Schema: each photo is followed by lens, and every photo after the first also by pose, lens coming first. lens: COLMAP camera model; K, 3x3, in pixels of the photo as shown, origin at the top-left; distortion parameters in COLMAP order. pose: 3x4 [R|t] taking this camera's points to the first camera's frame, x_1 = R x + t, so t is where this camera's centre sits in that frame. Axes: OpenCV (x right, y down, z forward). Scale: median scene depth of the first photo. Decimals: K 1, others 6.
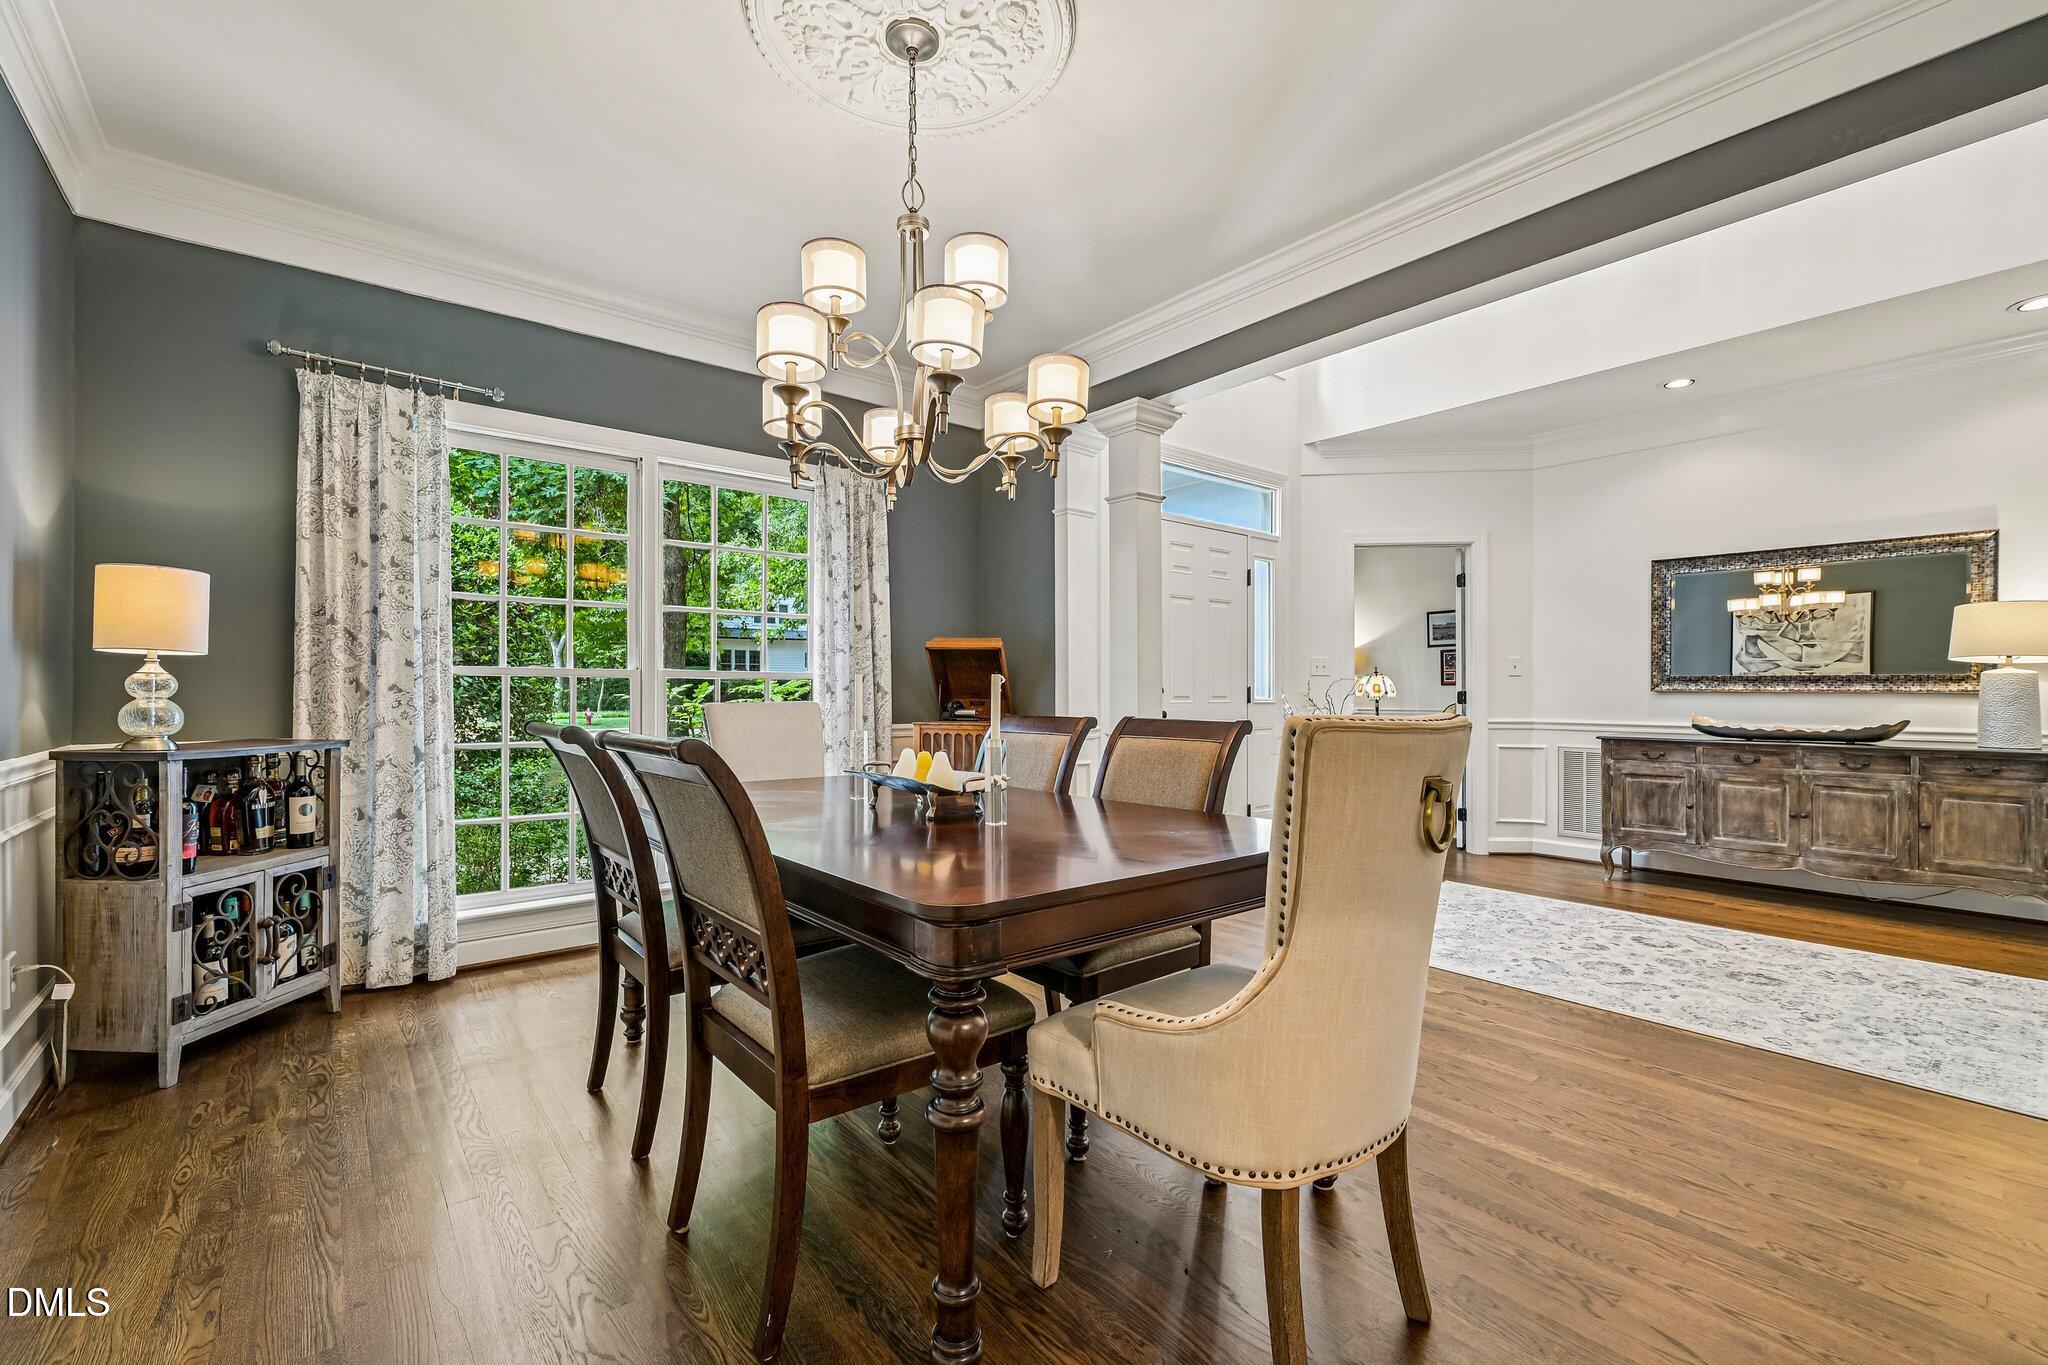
lens RADIAL K [[920.8, 0, 1050.1], [0, 920.8, 689.3], [0, 0, 1]] dist [-0.000211, 0.000036]
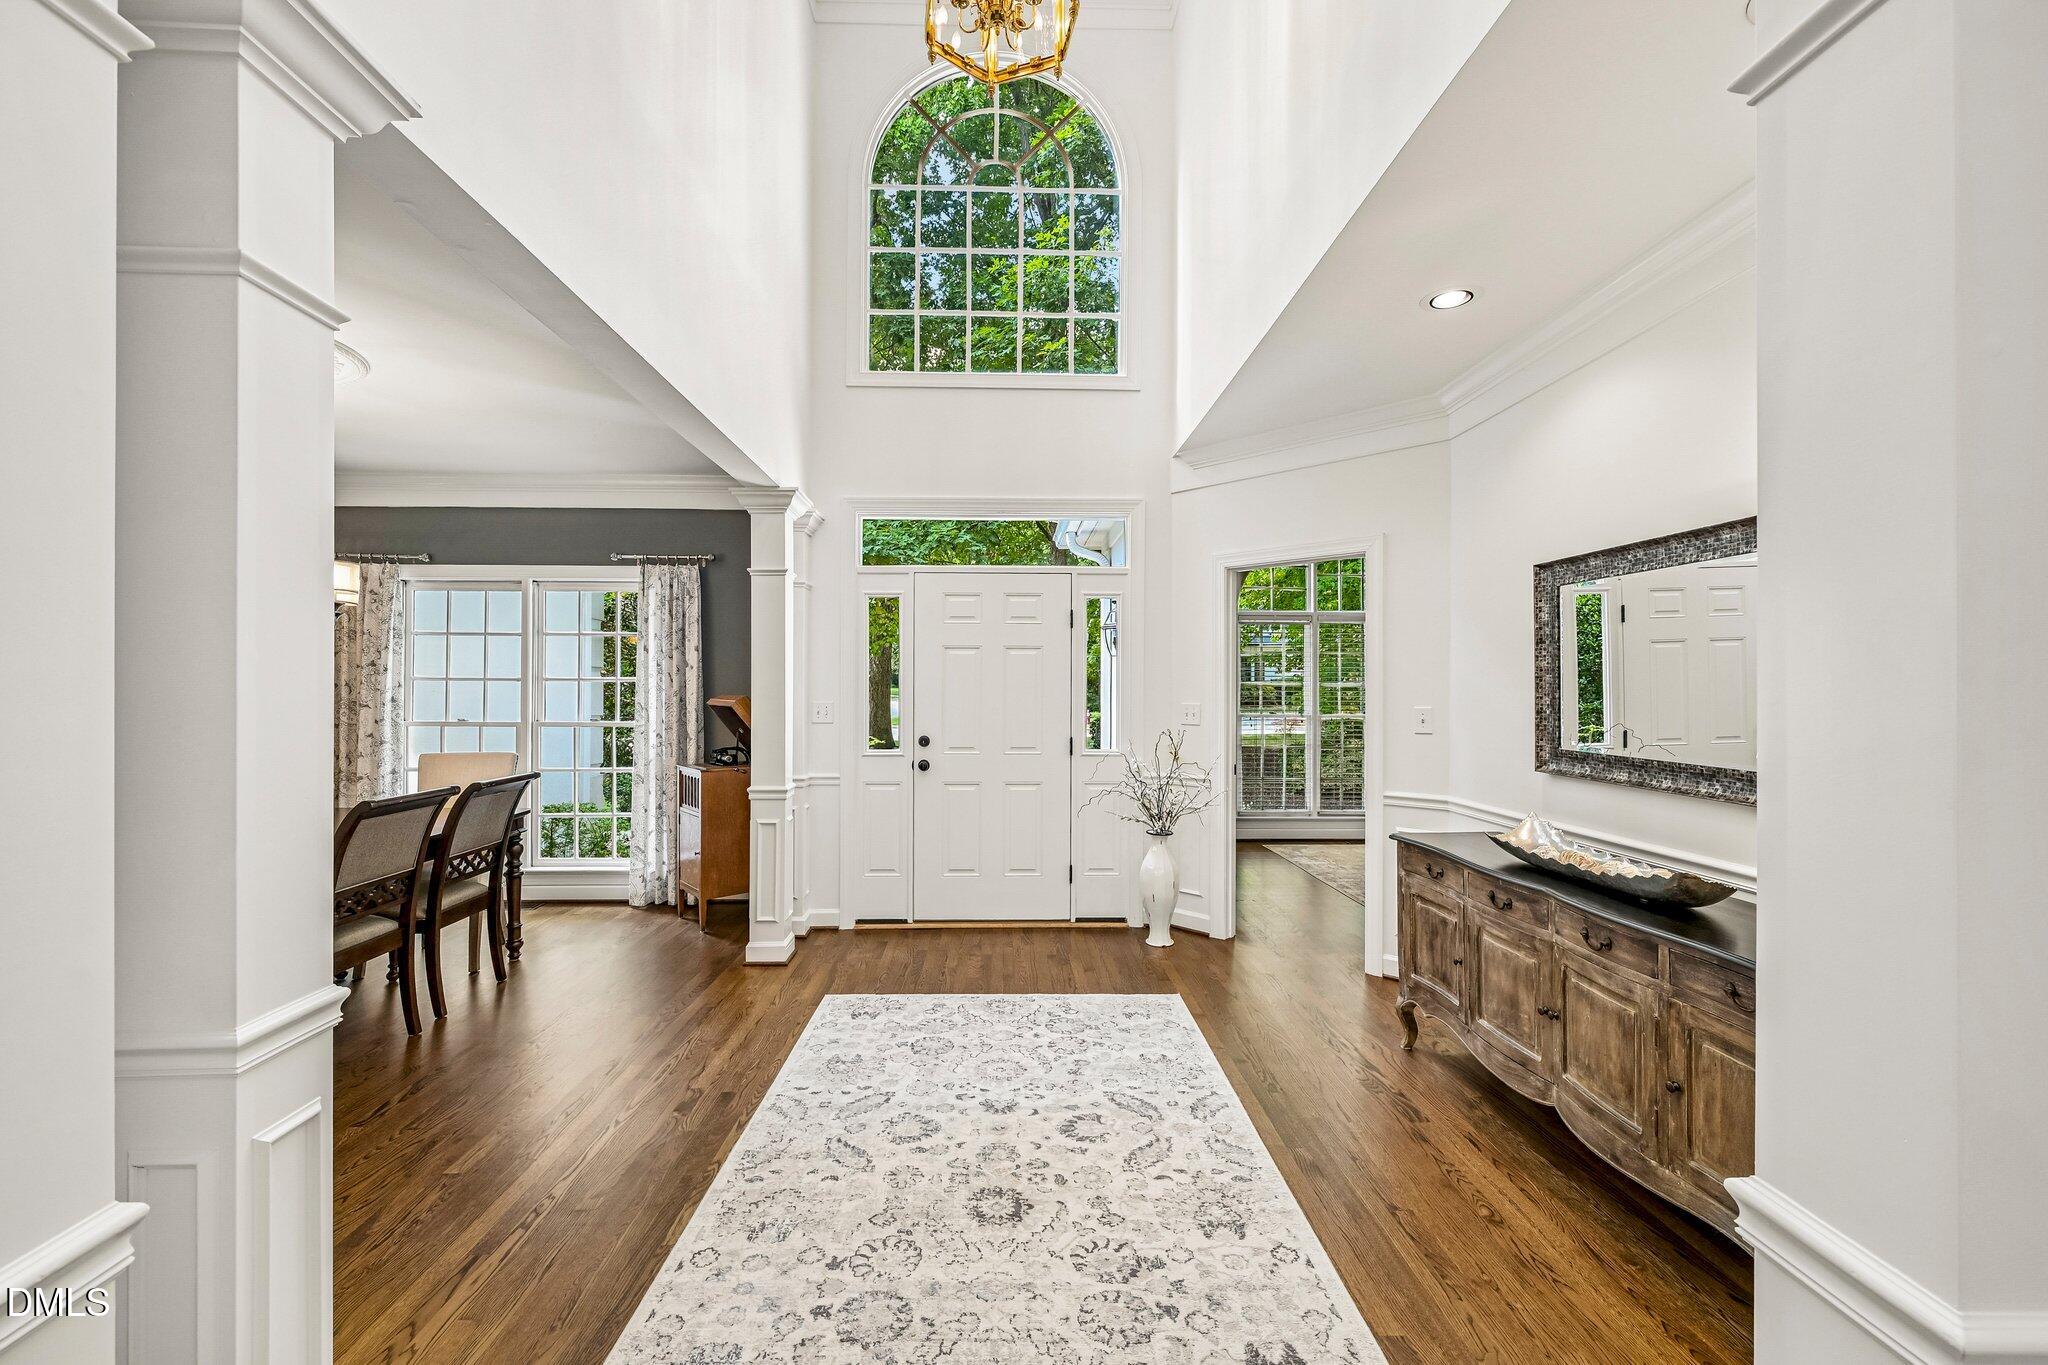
lens RADIAL K [[874.9, 0, 1033.1], [0, 874.9, 685.0], [0, 0, 1]] dist [-0.000288, 0.000087]
pose [[0.763713, -0.000486, -0.645555, 0.923221], [0.000386, 1.000000, -0.000296, -0.067531], [0.645555, -0.000023, 0.763713, 0.376998]]
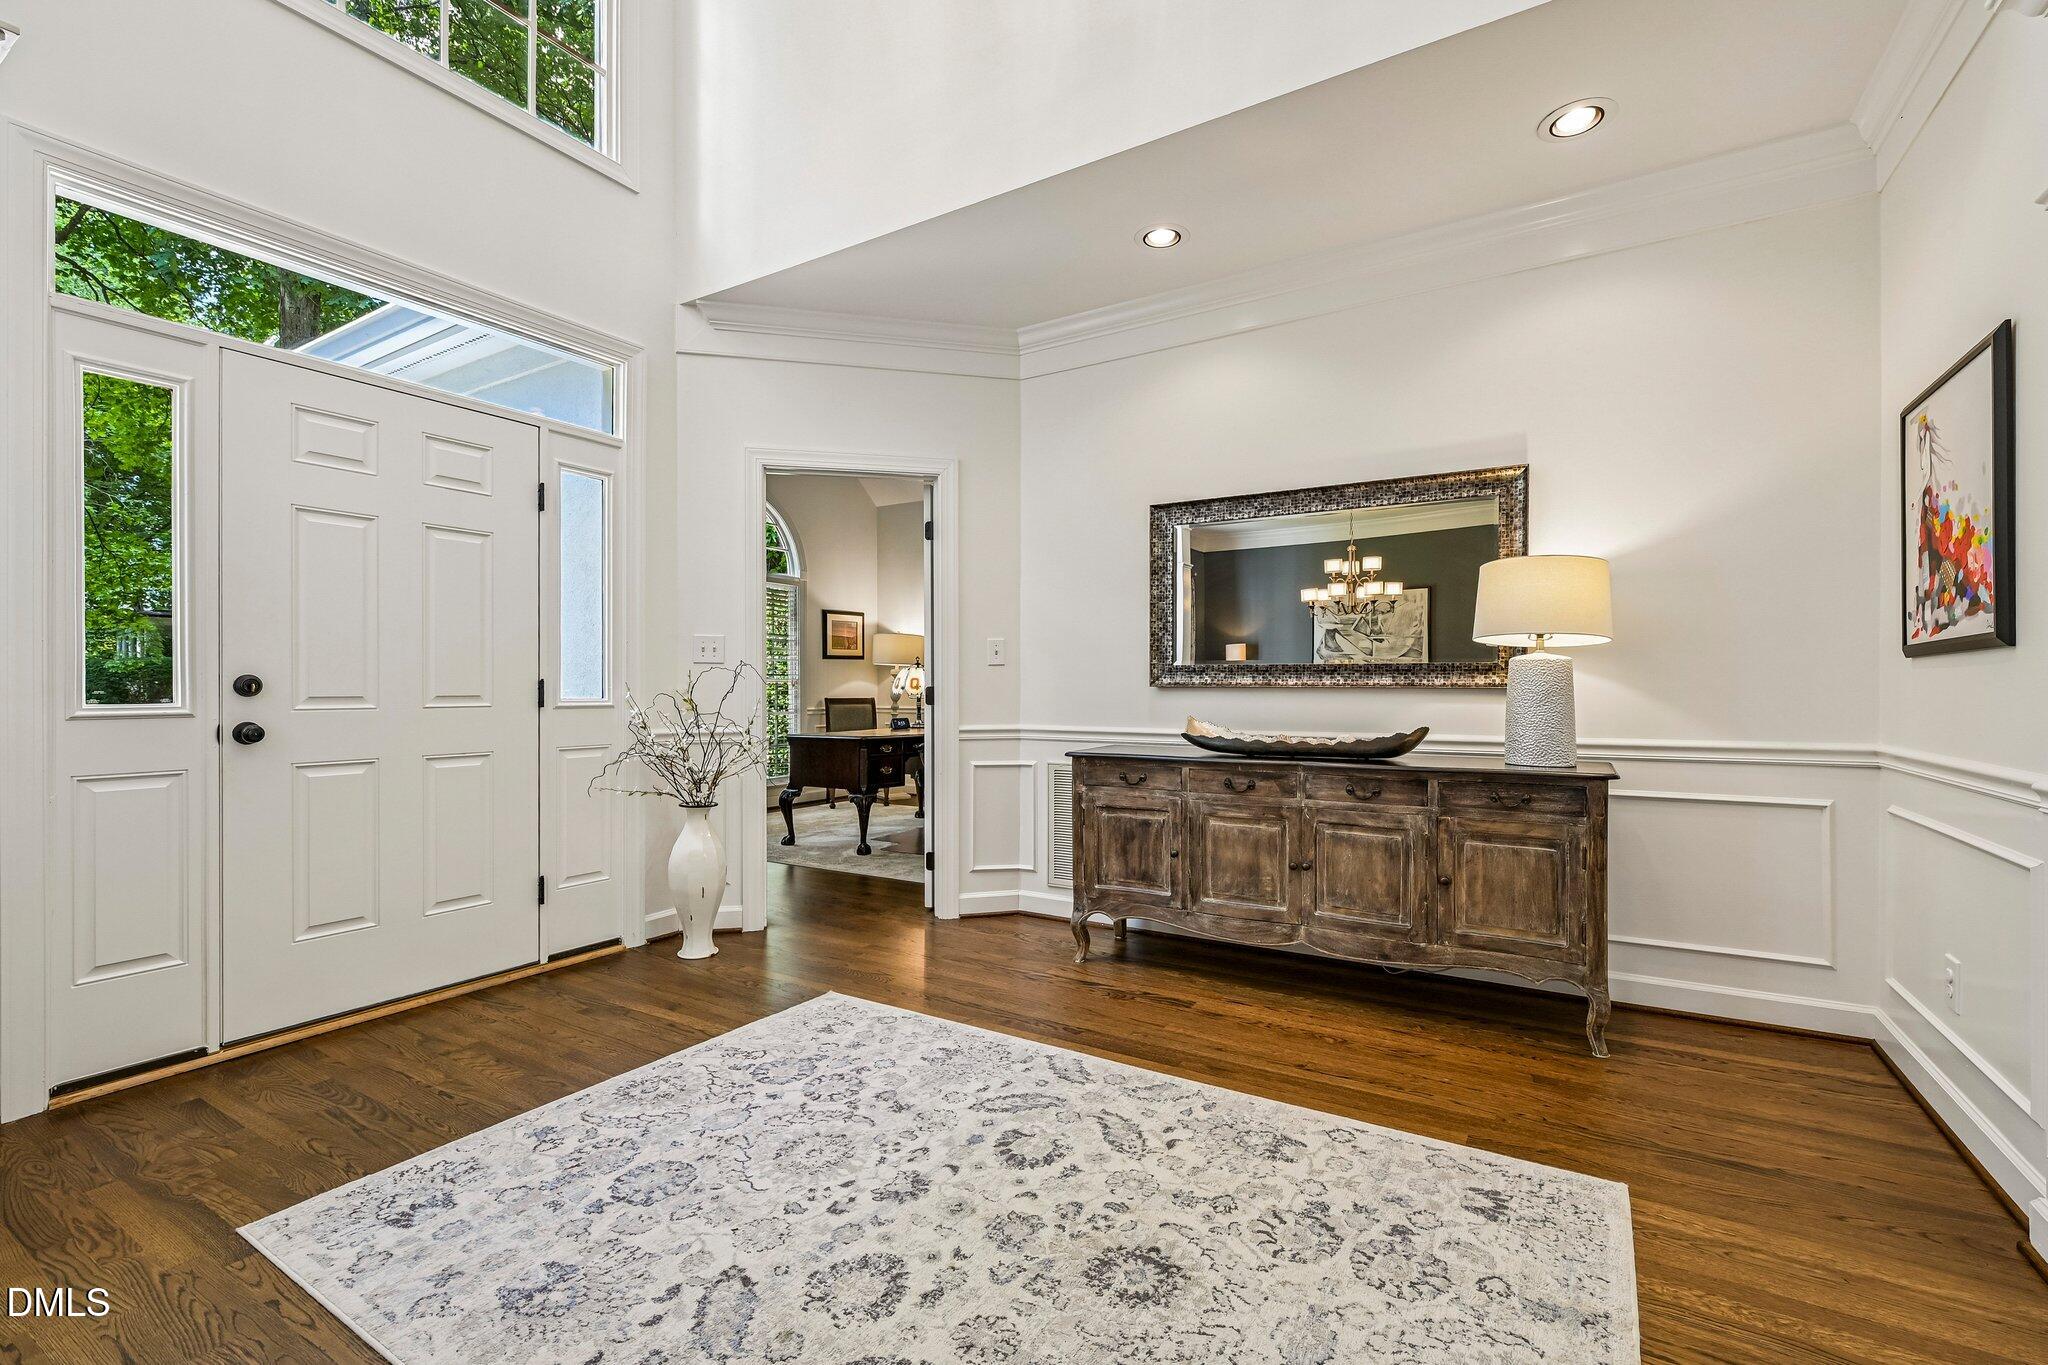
lens RADIAL K [[885.8, 0, 1061.5], [0, 885.8, 688.4], [0, 0, 1]] dist [-0.000282, 0.000243]
pose [[0.950568, -0.002805, 0.310504, 0.440194], [0.001779, 0.999992, 0.003588, 0.001512], [-0.310511, -0.002858, 0.950565, 0.427896]]
